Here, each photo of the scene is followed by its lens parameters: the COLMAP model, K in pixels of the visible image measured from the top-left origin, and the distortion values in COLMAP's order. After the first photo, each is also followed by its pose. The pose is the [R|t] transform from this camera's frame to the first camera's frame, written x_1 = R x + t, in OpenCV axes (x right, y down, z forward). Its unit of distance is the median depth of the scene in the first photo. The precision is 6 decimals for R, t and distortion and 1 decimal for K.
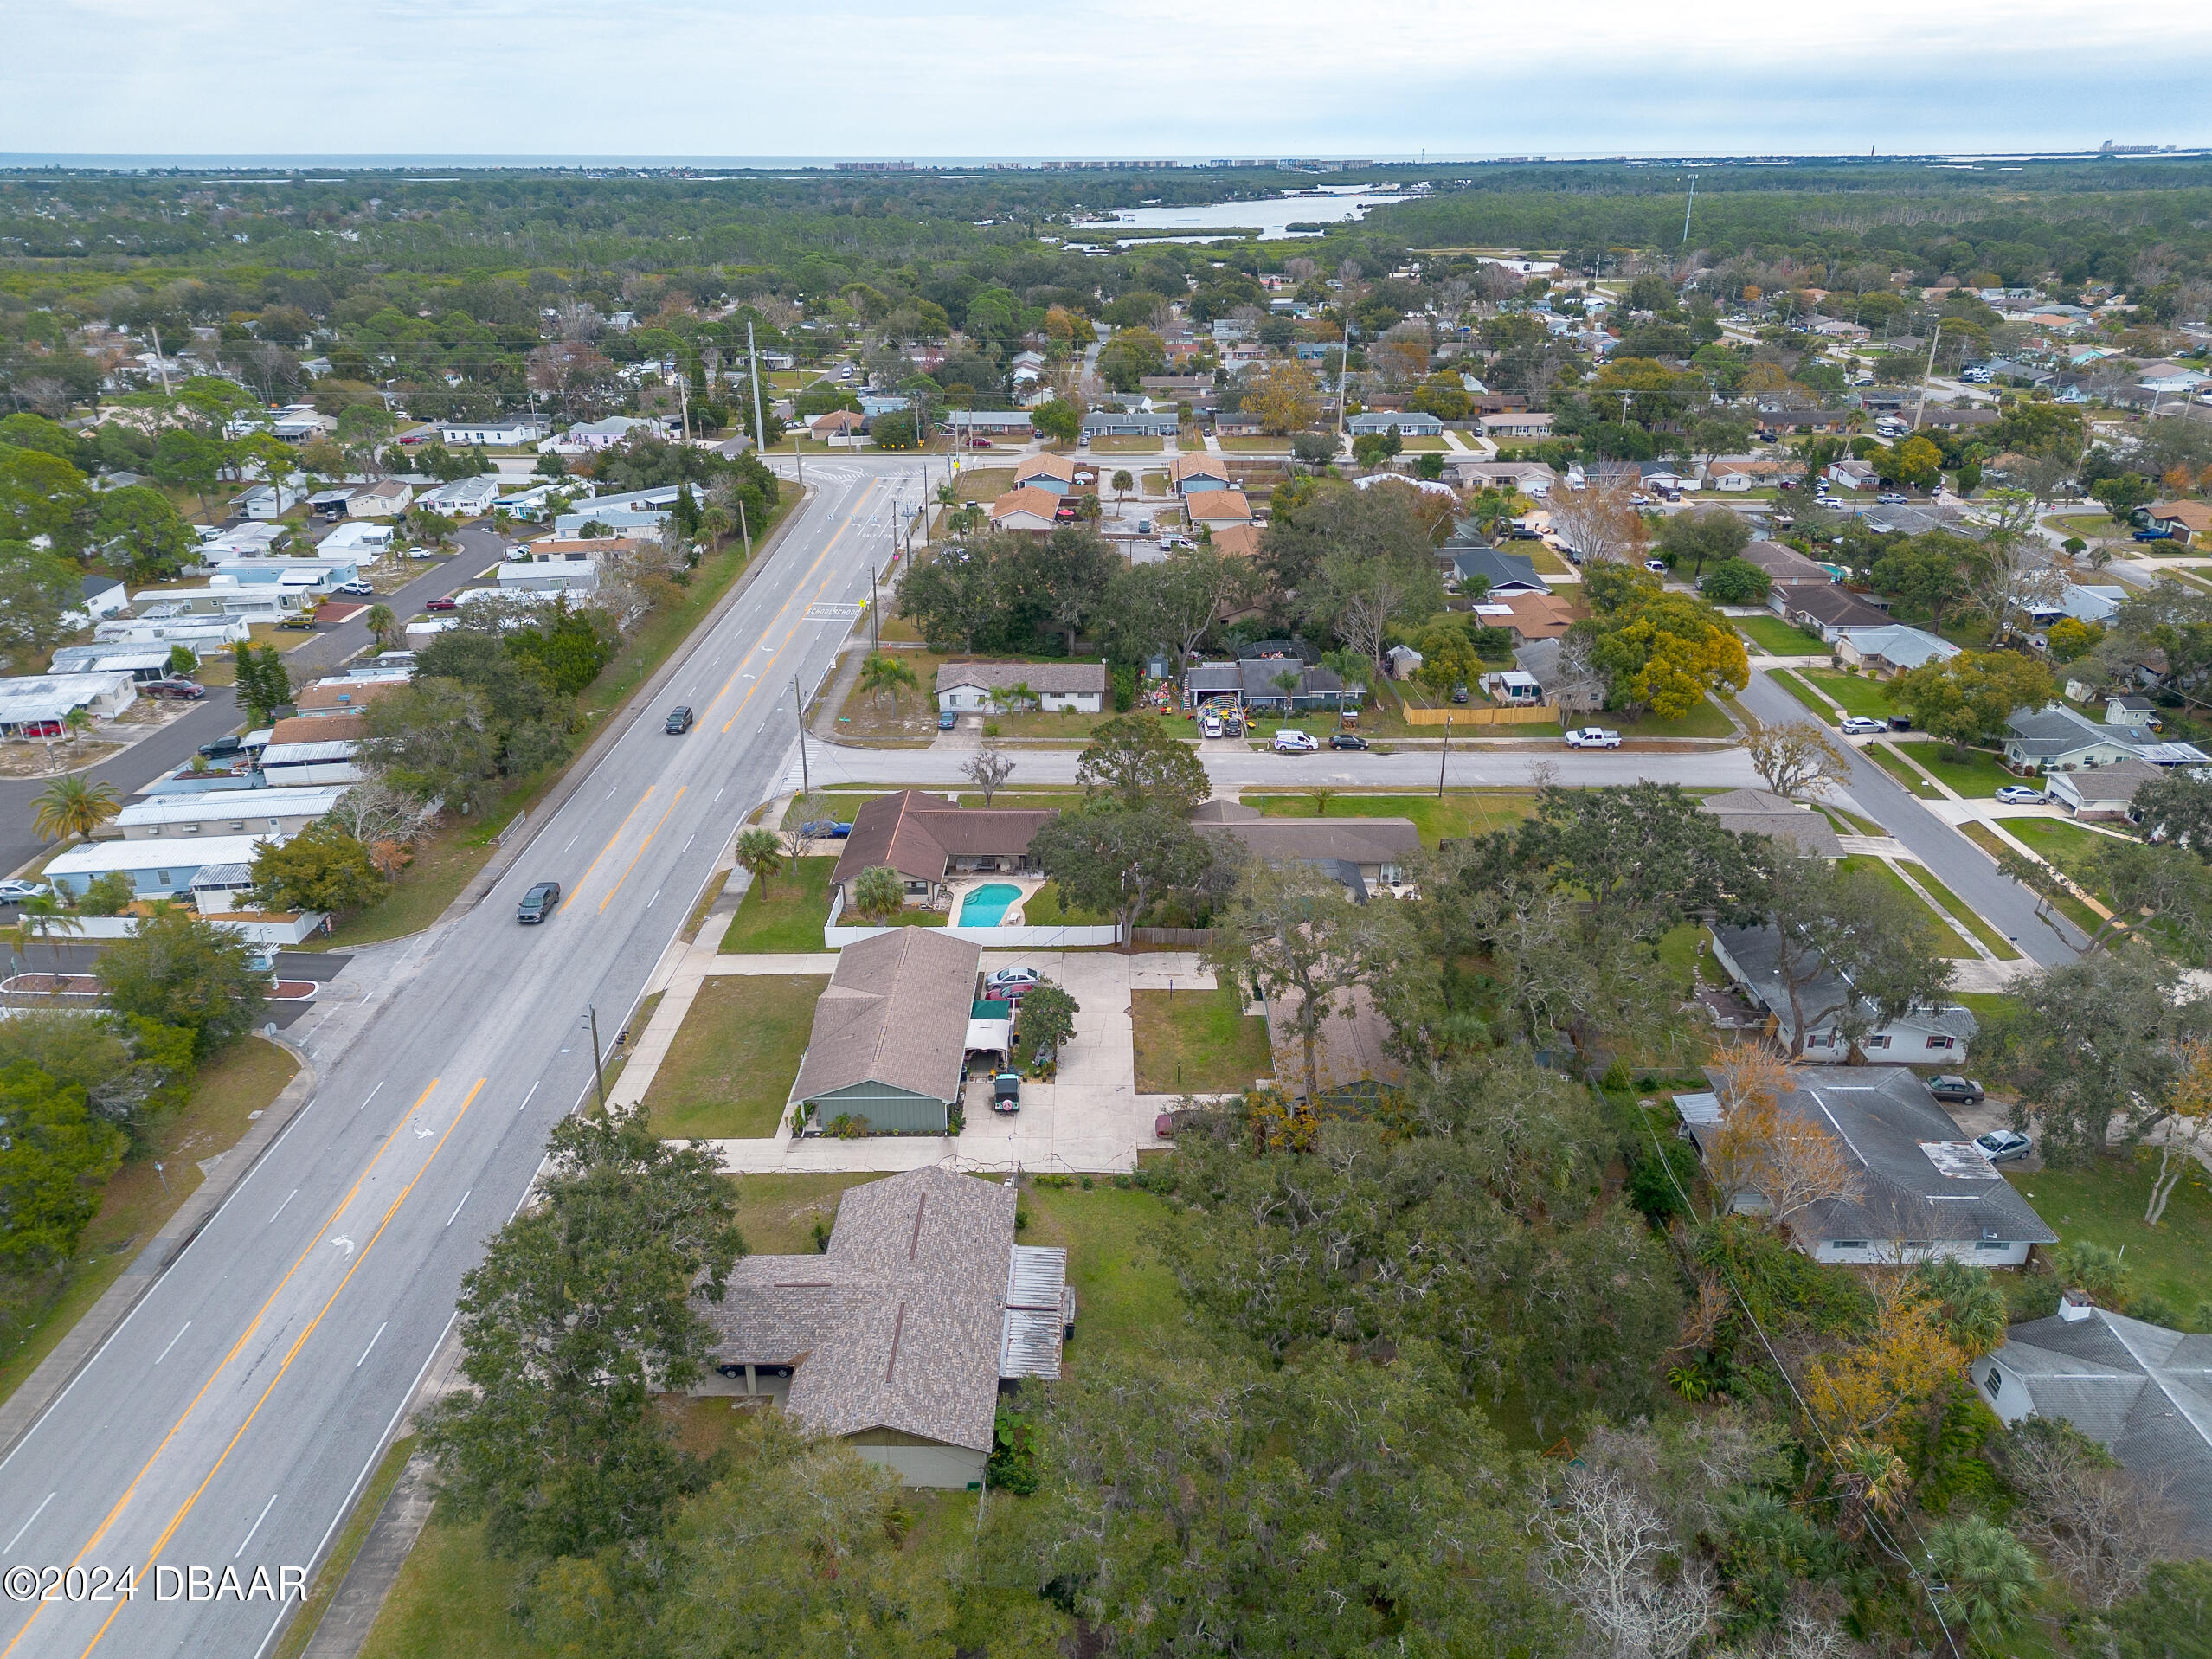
lens RADIAL K [[1550.7, 0, 1117.9], [0, 1550.7, 825.1], [0, 0, 1]] dist [0.068413, -0.071699]
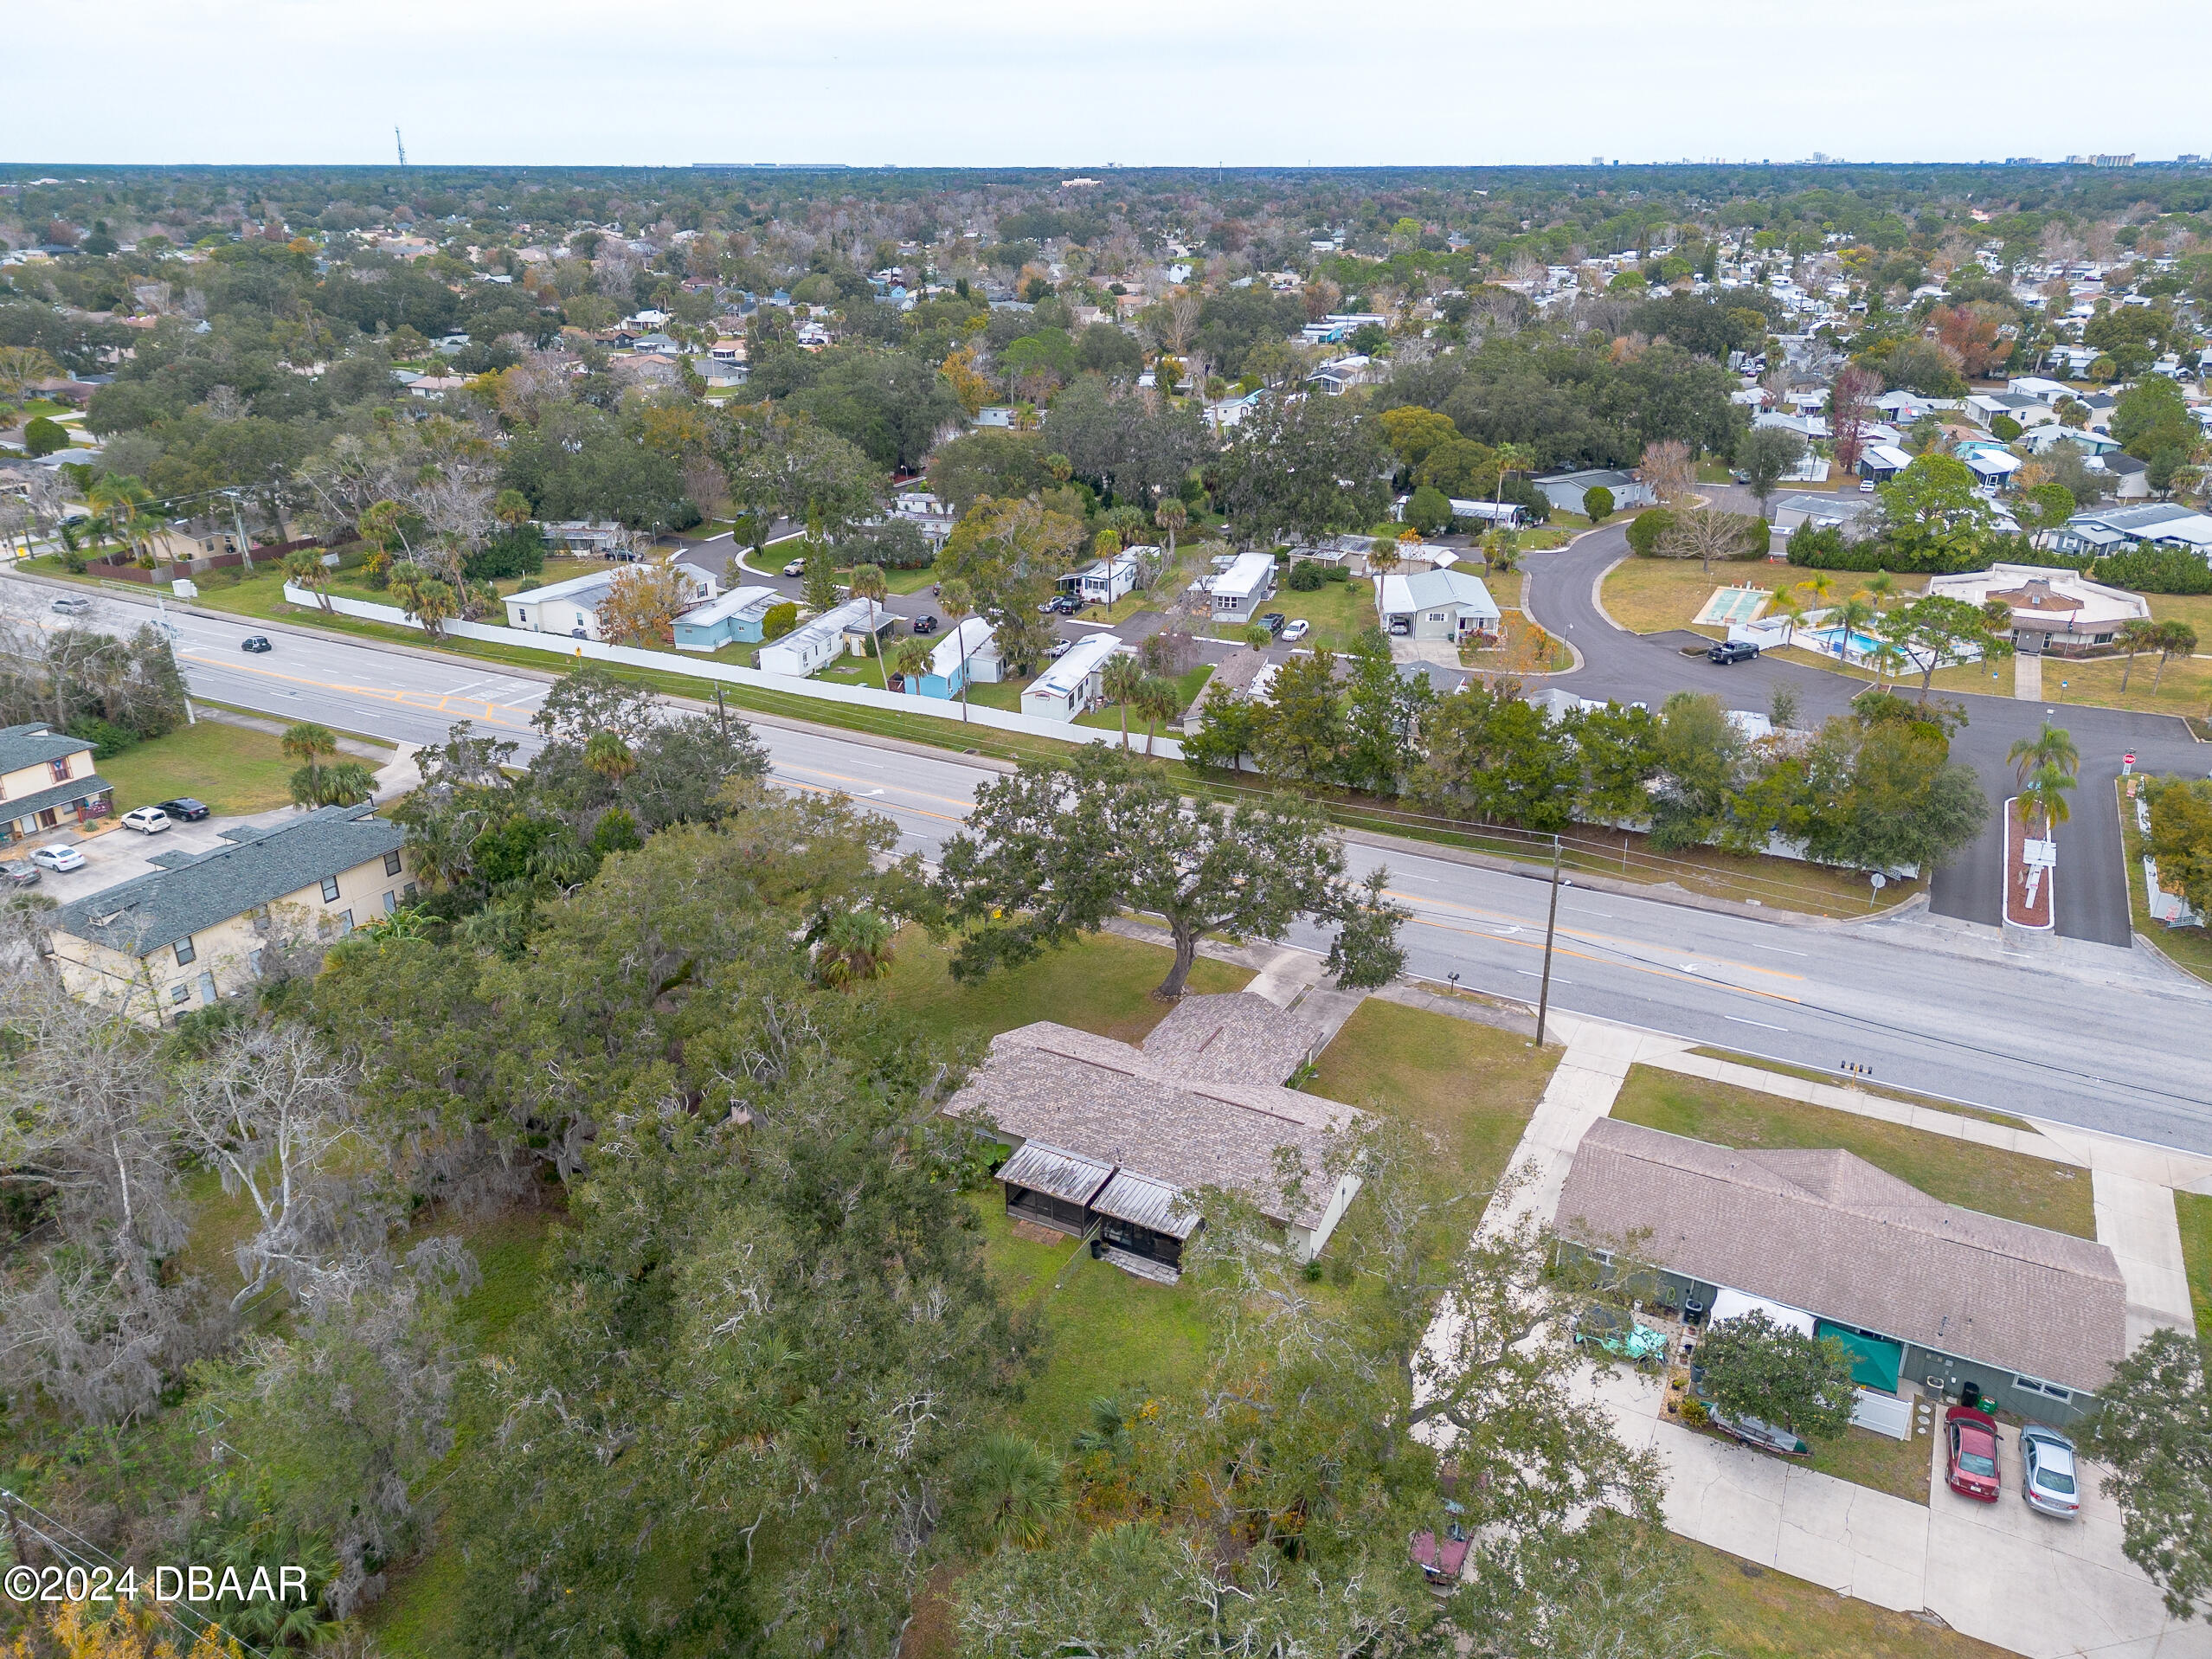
lens RADIAL K [[1550.7, 0, 1094.9], [0, 1550.7, 830.6], [0, 0, 1]] dist [0.068413, -0.071699]
pose [[-0.476994, 0.343638, -0.808944, 0.281873], [-0.339512, 0.776913, 0.530224, -0.149552], [0.810684, 0.527560, -0.253914, 0.529570]]
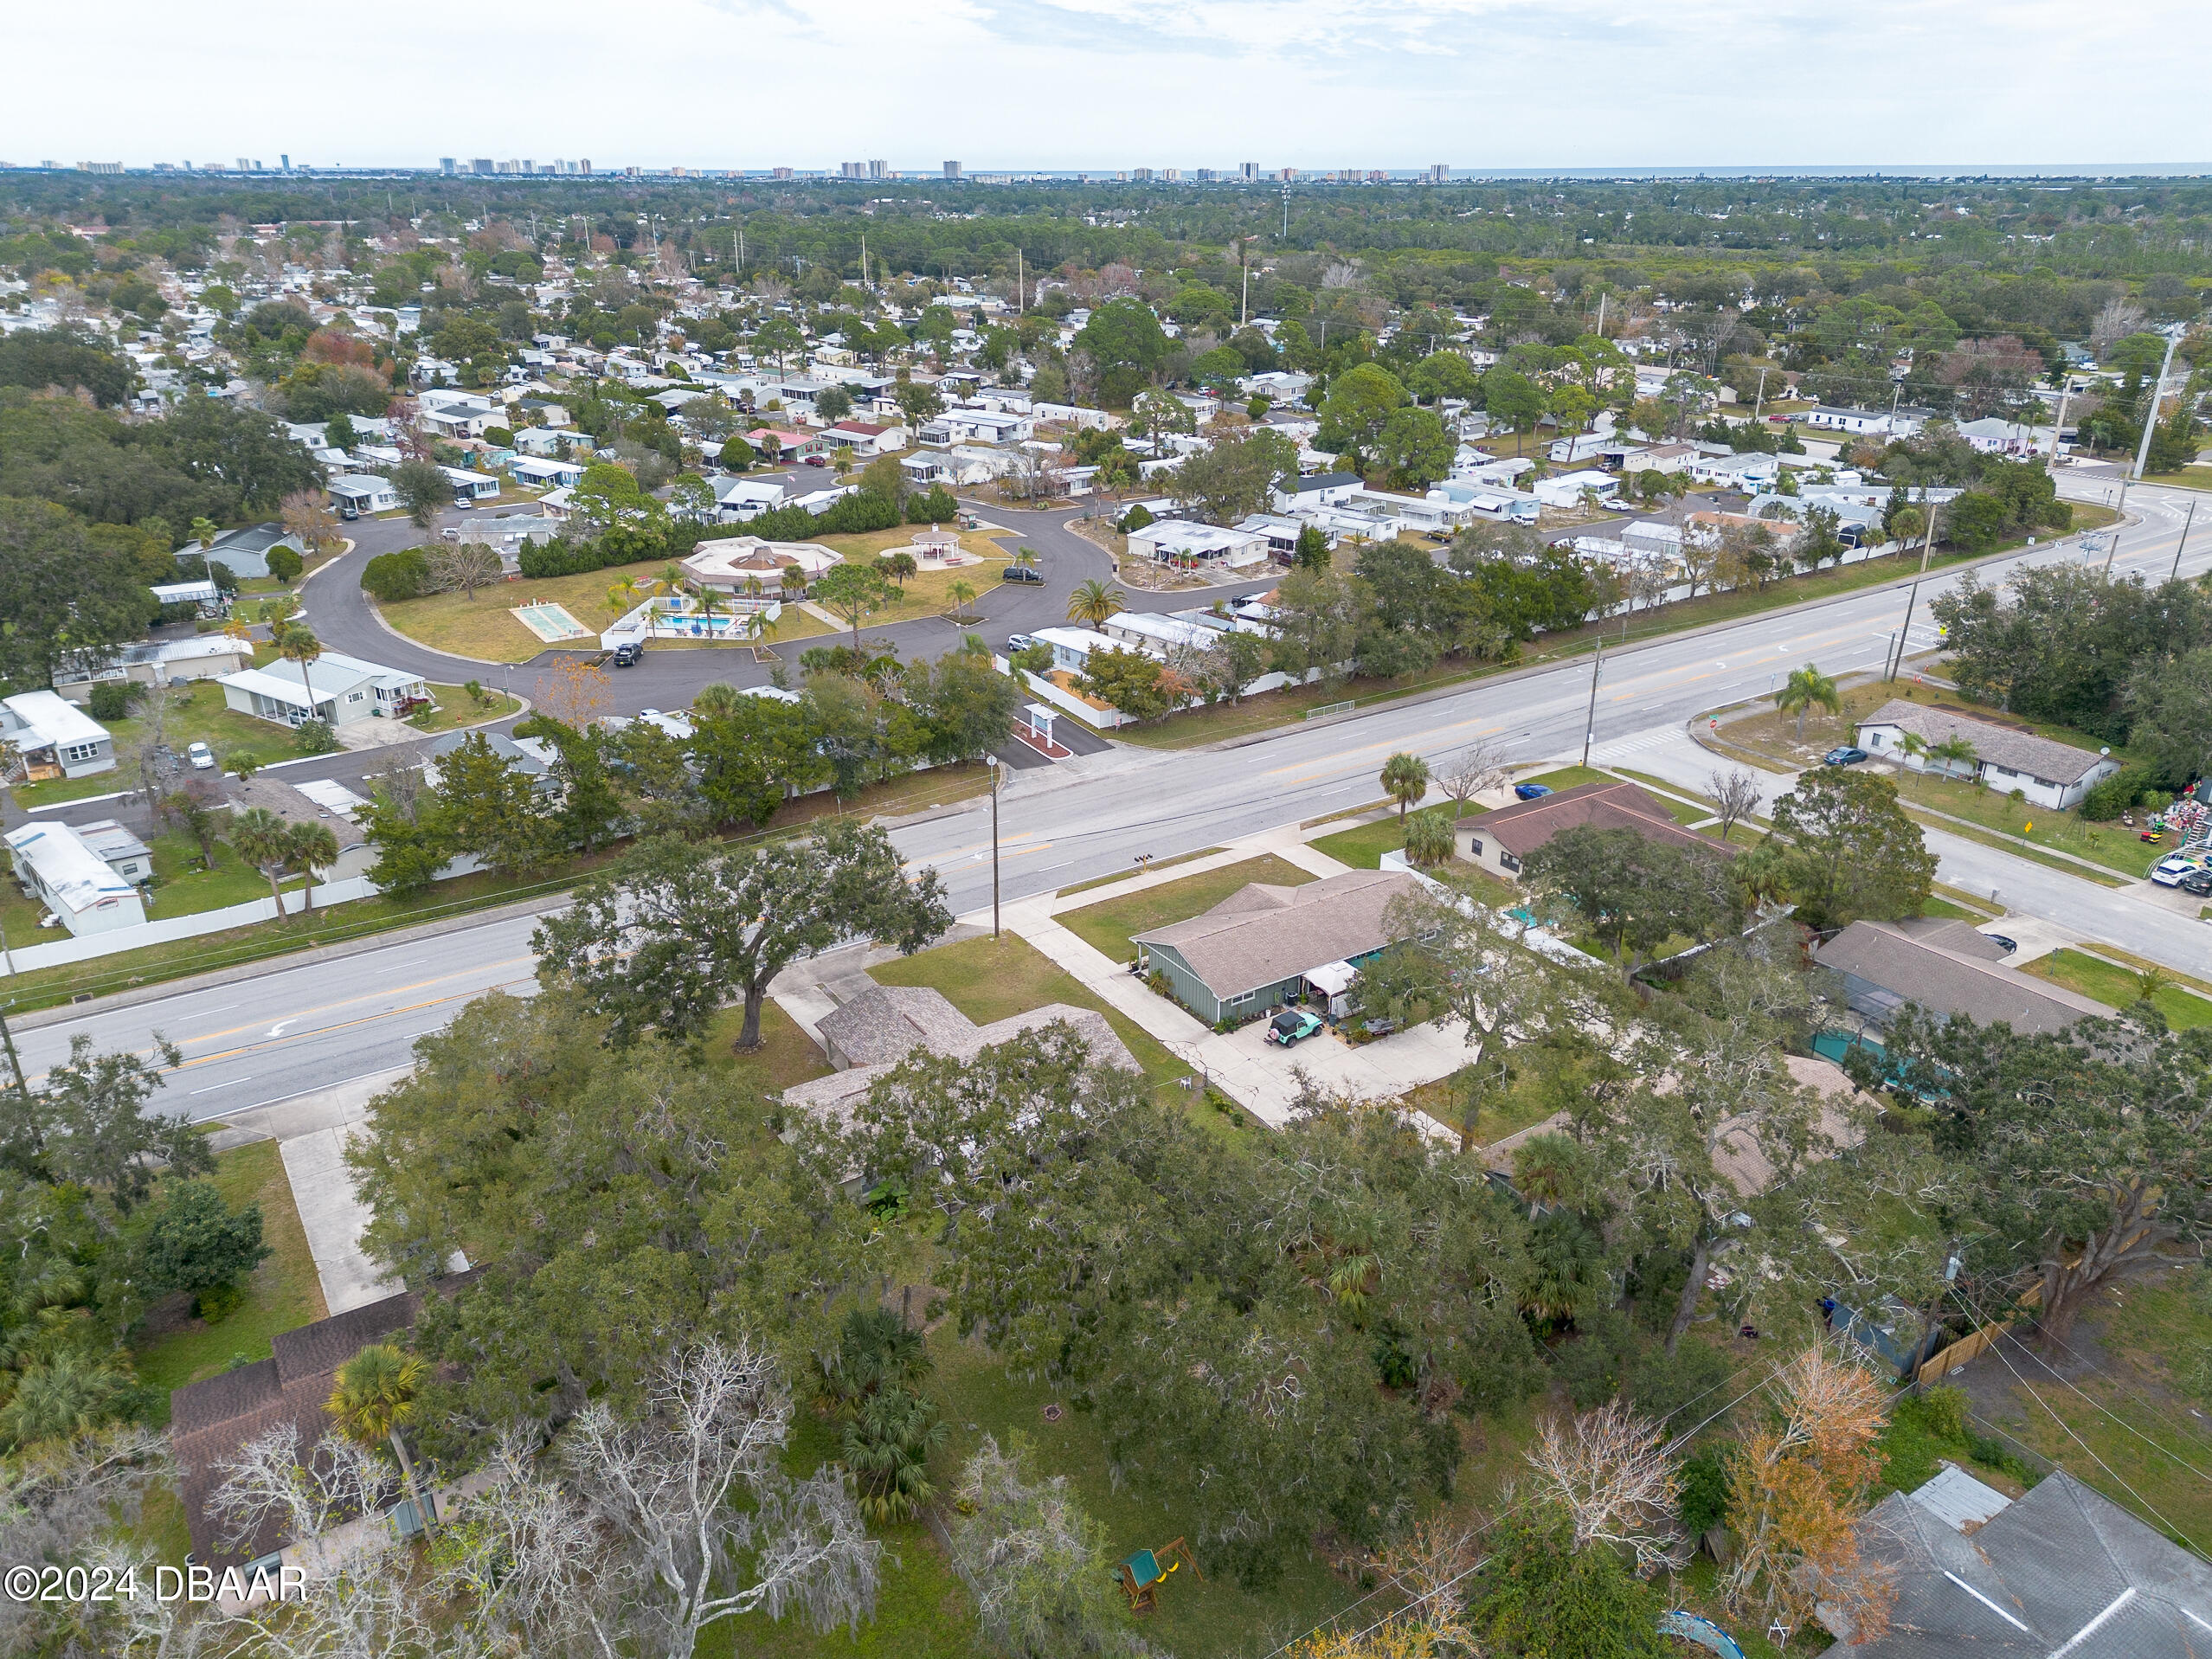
lens RADIAL K [[1550.7, 0, 1107.8], [0, 1550.7, 845.9], [0, 0, 1]] dist [0.068413, -0.071699]
pose [[0.550905, 0.331532, -0.765892, 0.344338], [-0.327086, 0.930063, 0.167324, -0.034942], [0.767801, 0.158333, 0.620816, 0.171176]]
